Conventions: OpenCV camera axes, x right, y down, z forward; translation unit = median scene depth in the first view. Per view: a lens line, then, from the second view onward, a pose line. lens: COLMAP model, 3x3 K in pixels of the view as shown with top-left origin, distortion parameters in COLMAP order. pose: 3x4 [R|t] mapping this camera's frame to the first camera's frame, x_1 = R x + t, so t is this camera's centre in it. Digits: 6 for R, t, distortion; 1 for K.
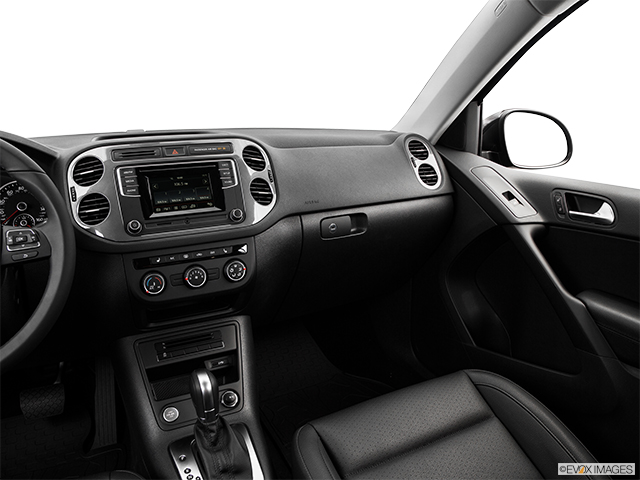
lens RADIAL K [[491.3, 0, 326.3], [0, 491.3, 236.9], [0, 0, 1]] dist [-0.126279, 0.059257]
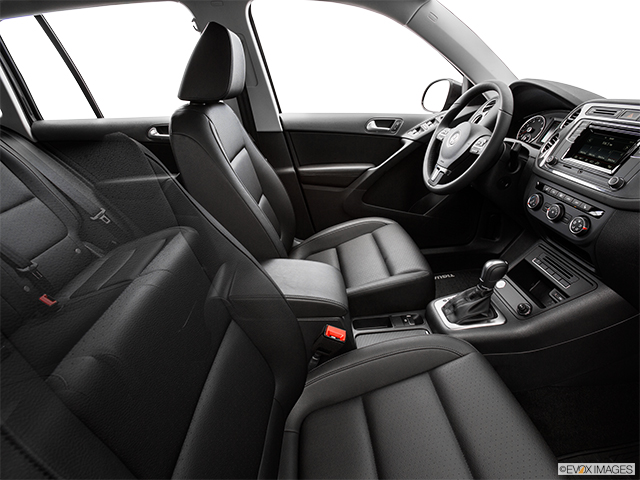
lens RADIAL K [[326.7, 0, 321.1], [0, 326.7, 240.5], [0, 0, 1]] dist [-0.033899, 0.000450]
pose [[-0.421233, 0.404999, -0.811504, 0.683860], [-0.238773, 0.813673, 0.530023, -0.153251], [0.874957, 0.417029, -0.246043, 0.664881]]
